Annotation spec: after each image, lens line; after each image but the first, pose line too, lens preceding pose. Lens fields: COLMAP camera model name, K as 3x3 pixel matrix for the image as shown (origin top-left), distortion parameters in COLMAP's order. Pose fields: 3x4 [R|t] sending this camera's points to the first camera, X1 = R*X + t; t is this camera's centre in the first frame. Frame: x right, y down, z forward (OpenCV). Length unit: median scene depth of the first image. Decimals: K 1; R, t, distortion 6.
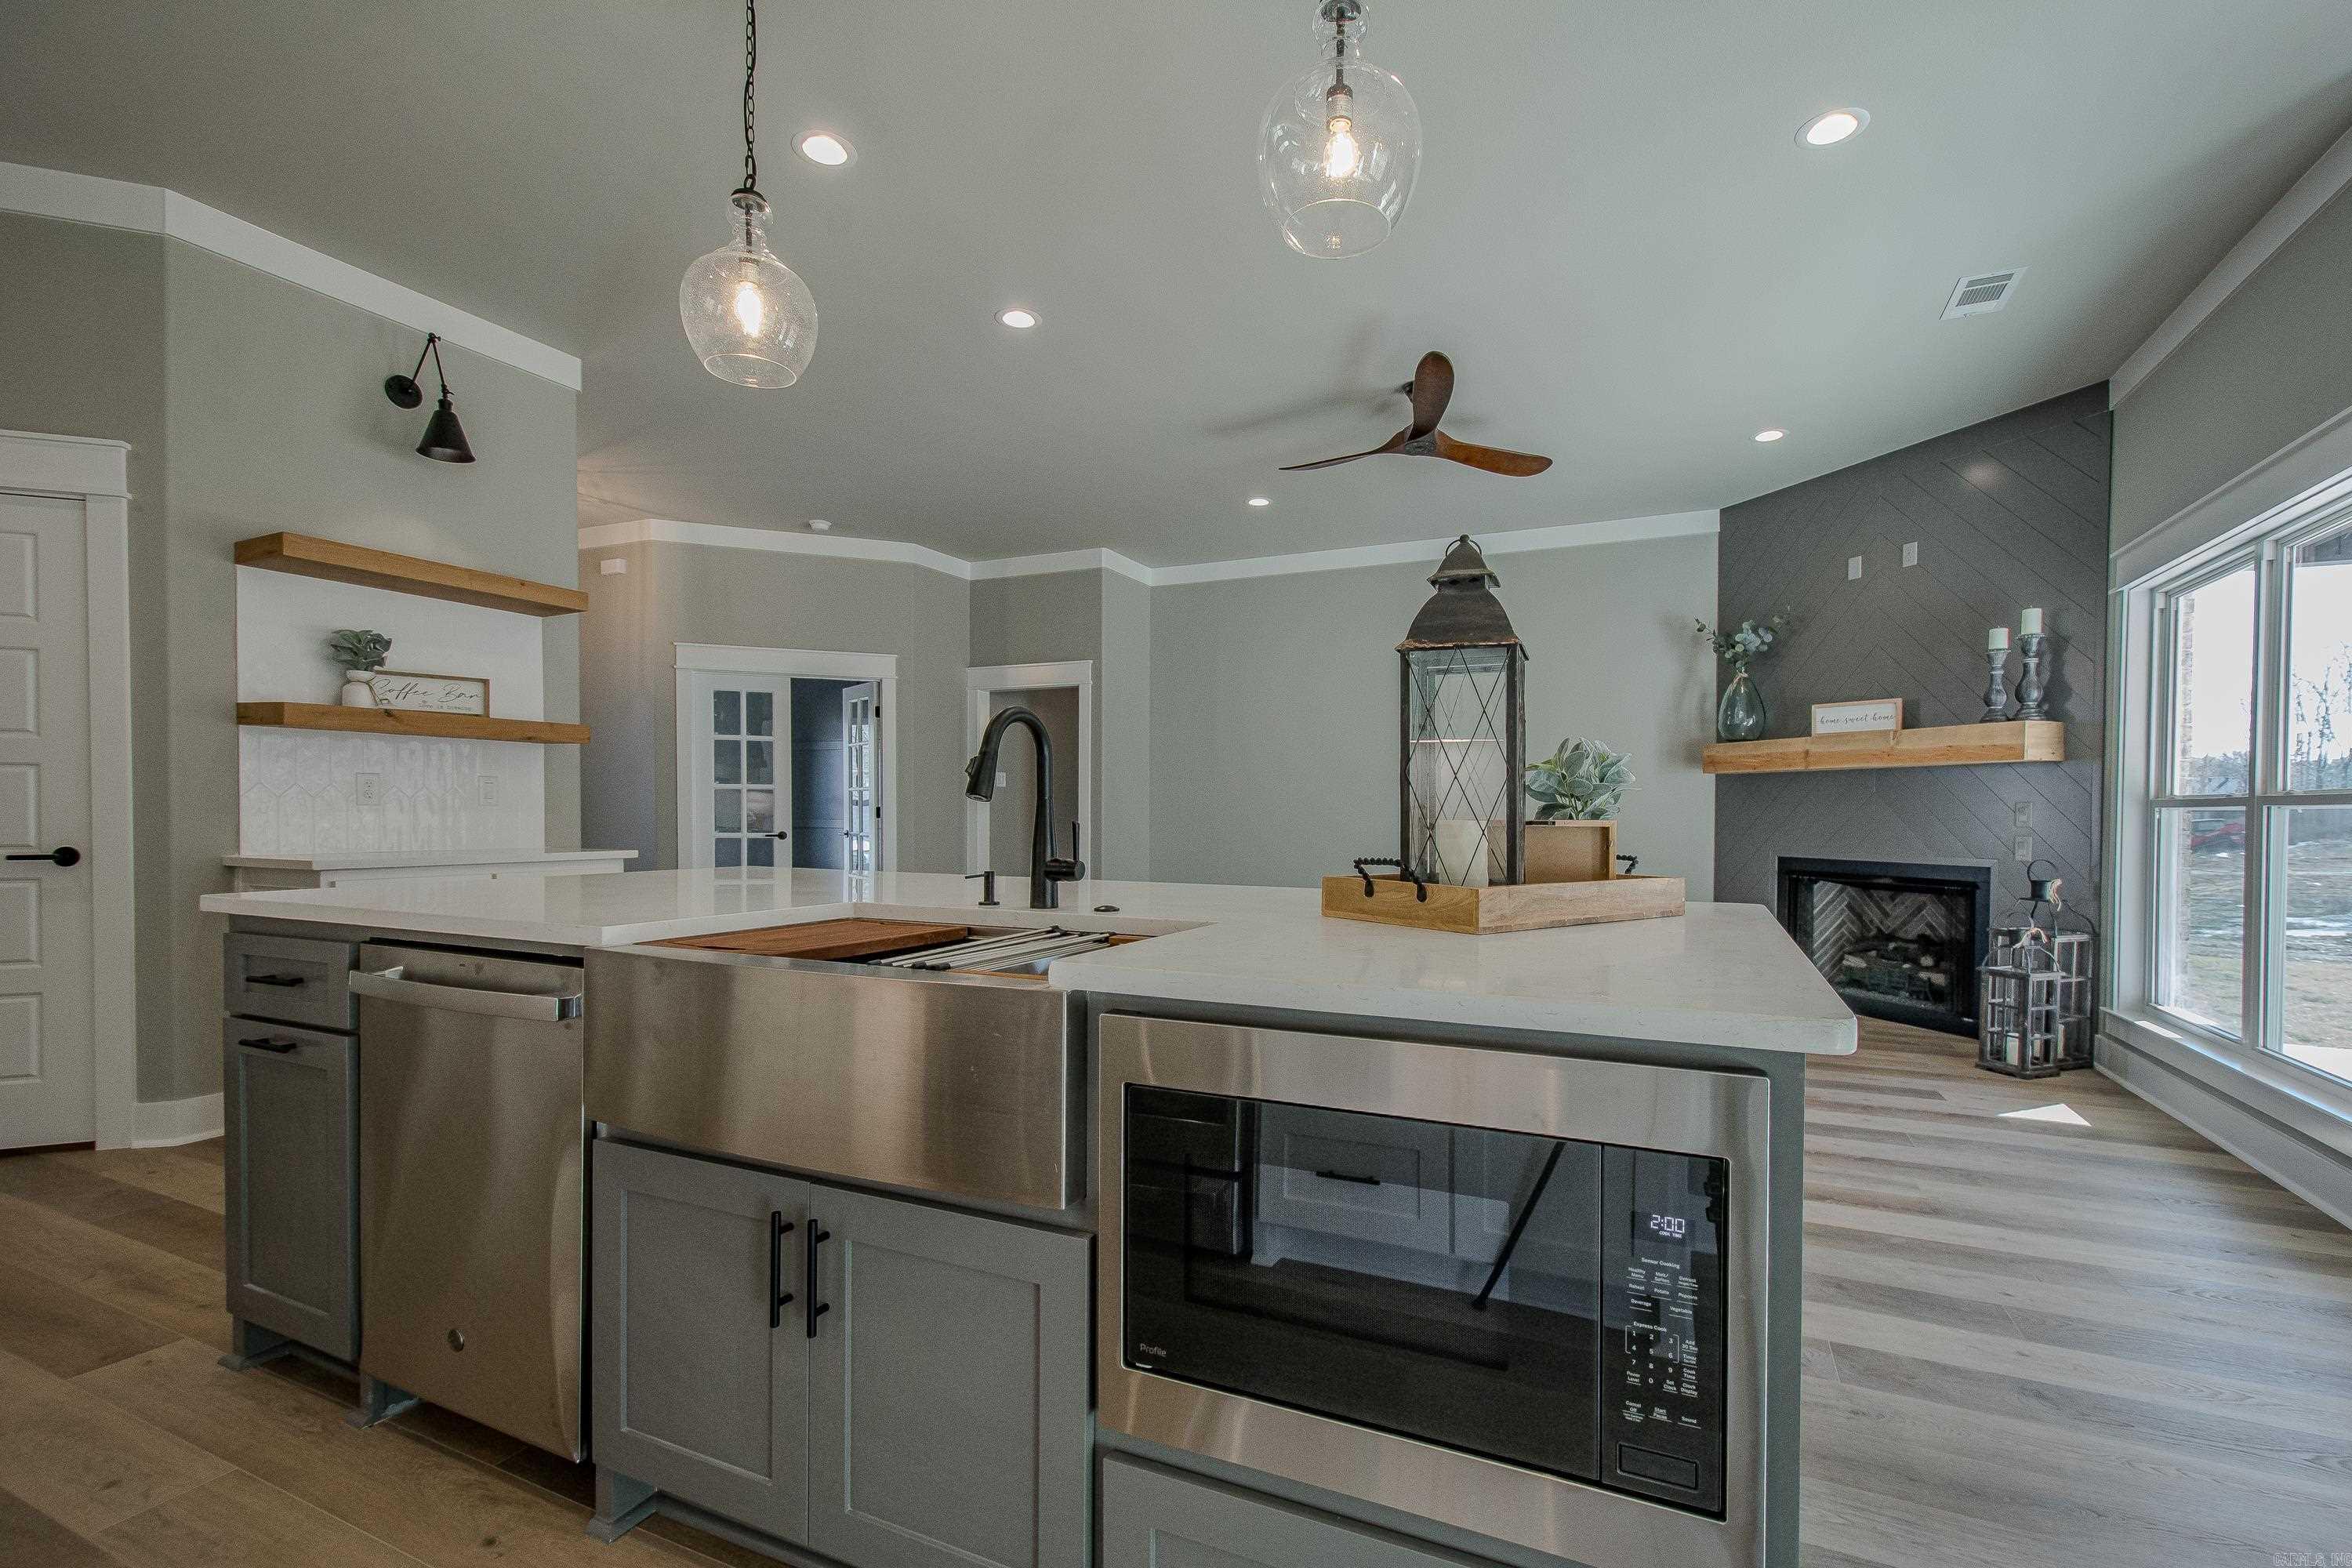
lens RADIAL K [[1030.7, 0, 1226.9], [0, 1030.7, 828.1], [0, 0, 1]] dist [0.015344, -0.006296]
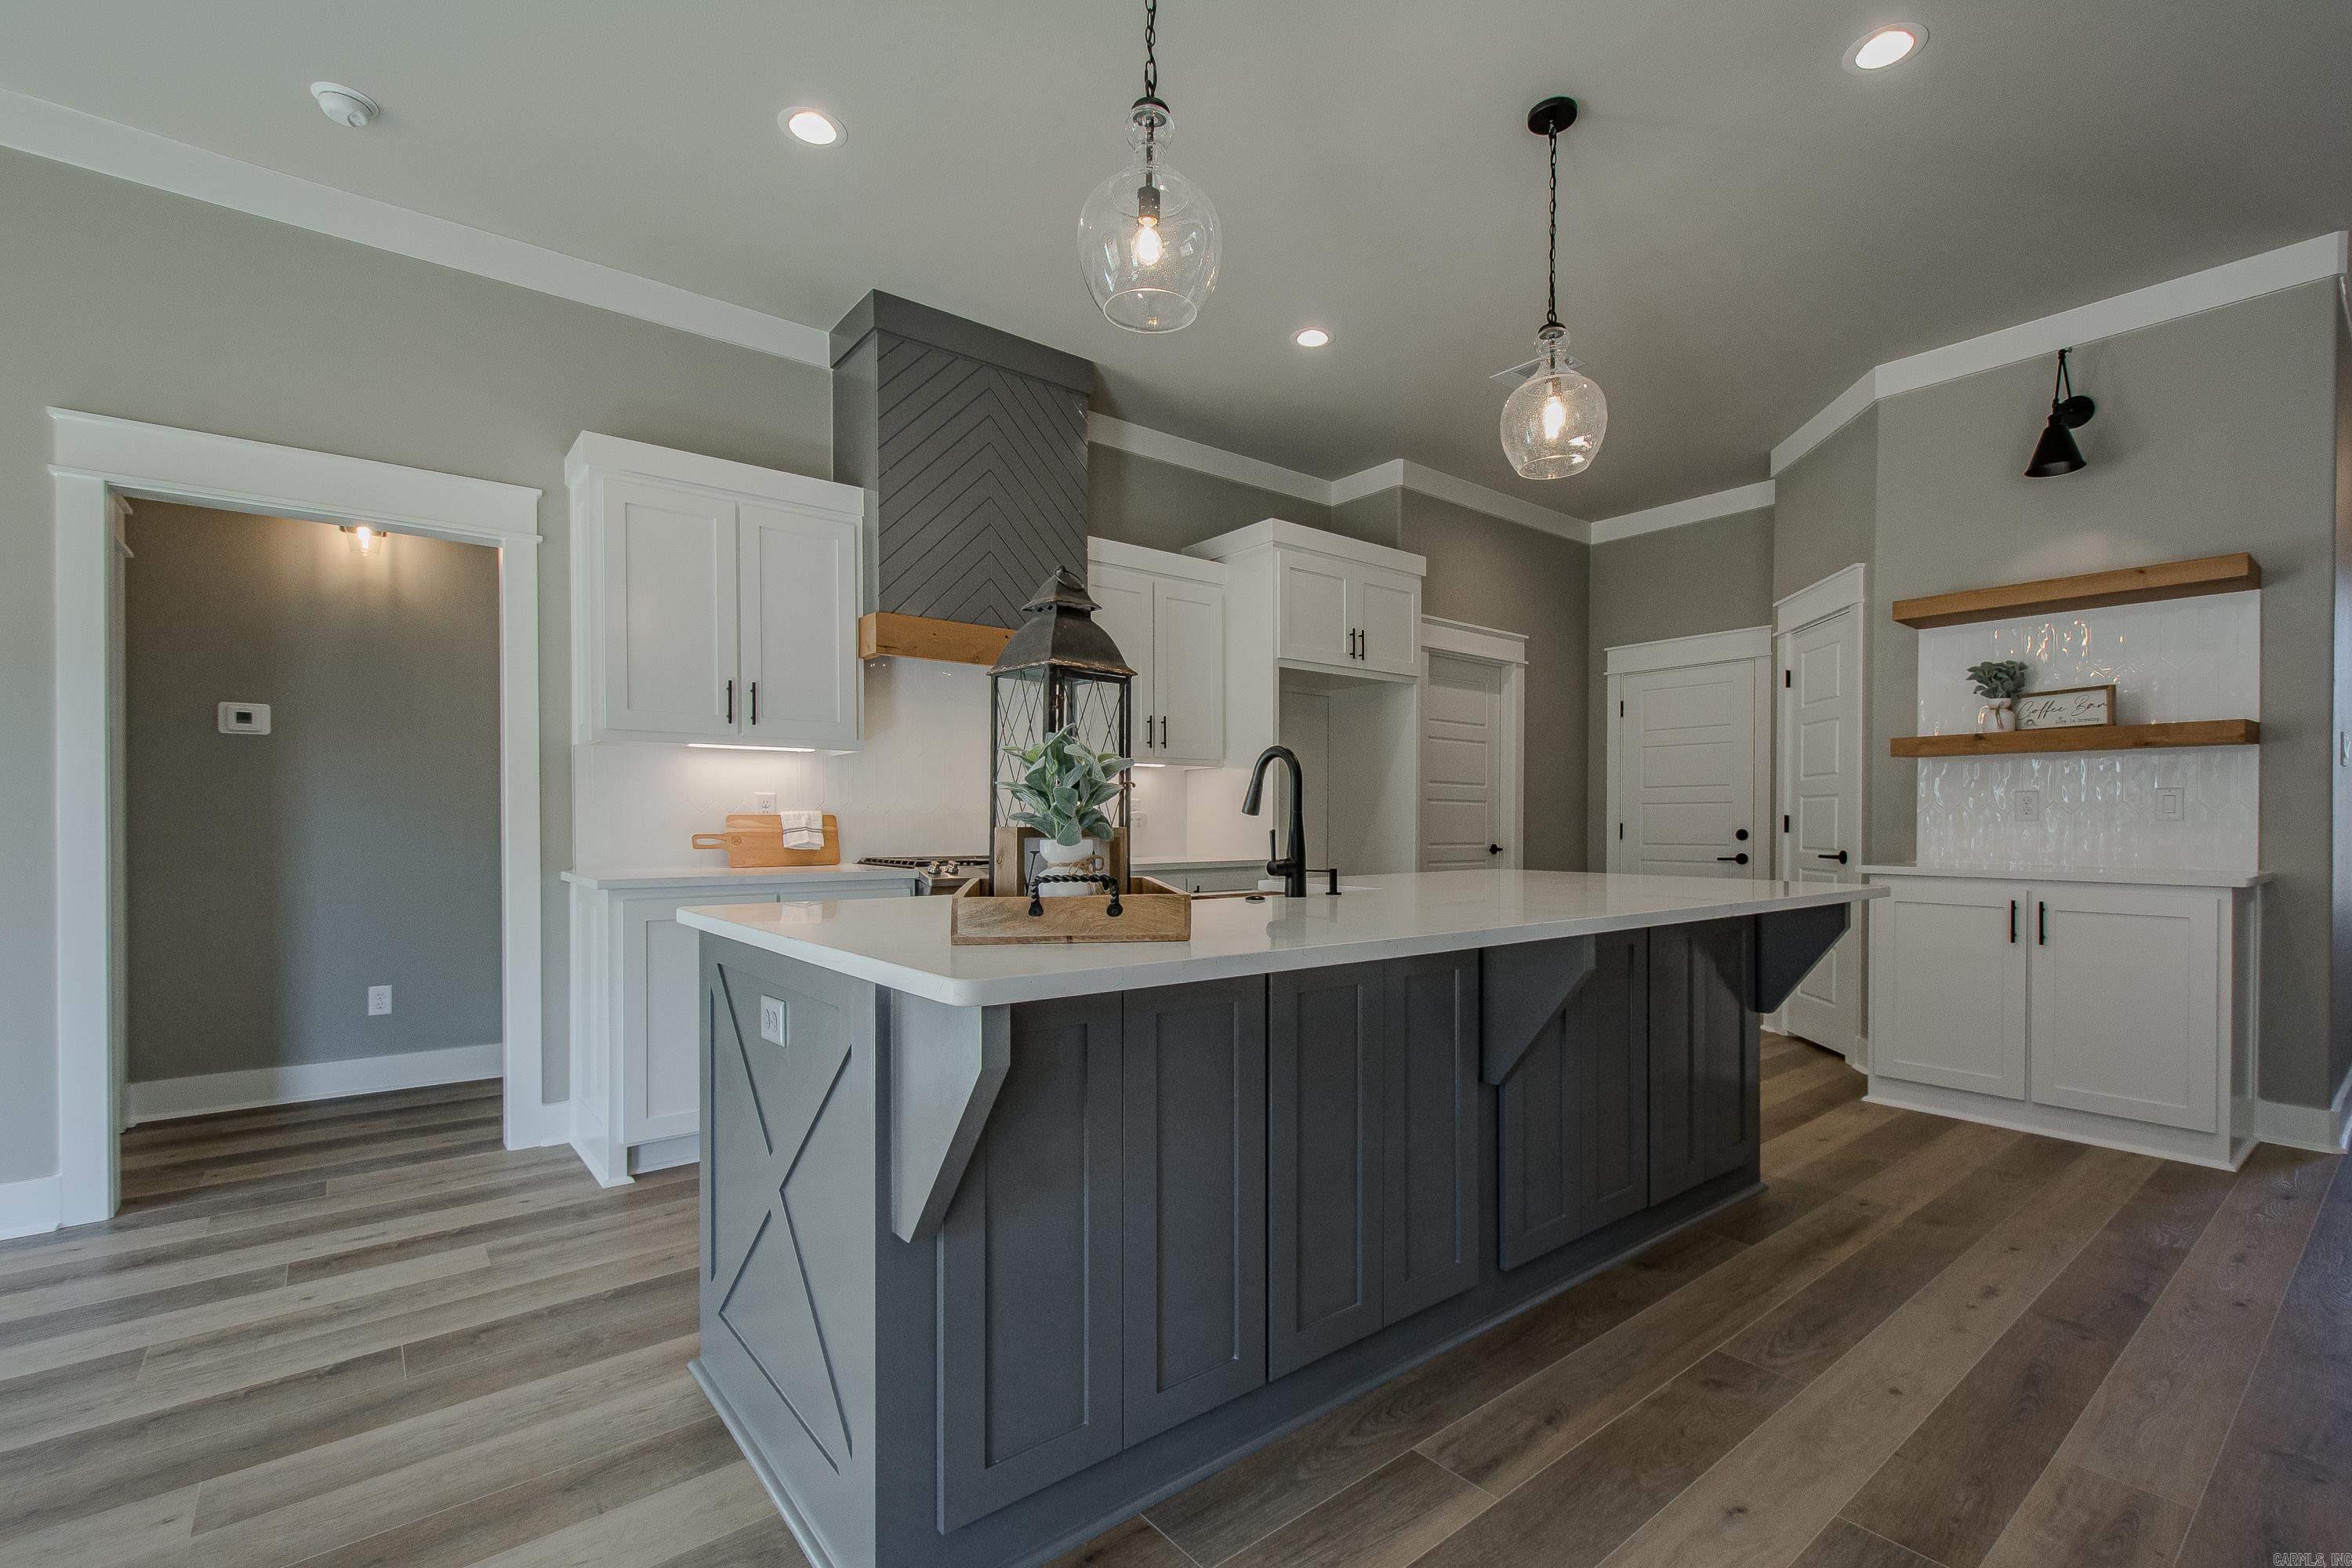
lens RADIAL K [[1030.7, 0, 1208.1], [0, 1030.7, 843.7], [0, 0, 1]] dist [0.015344, -0.006296]
pose [[-0.444133, 0.013047, -0.895866, 0.394081], [-0.018212, 0.999556, 0.023585, -0.006847], [0.895776, 0.026790, -0.443698, 0.563179]]
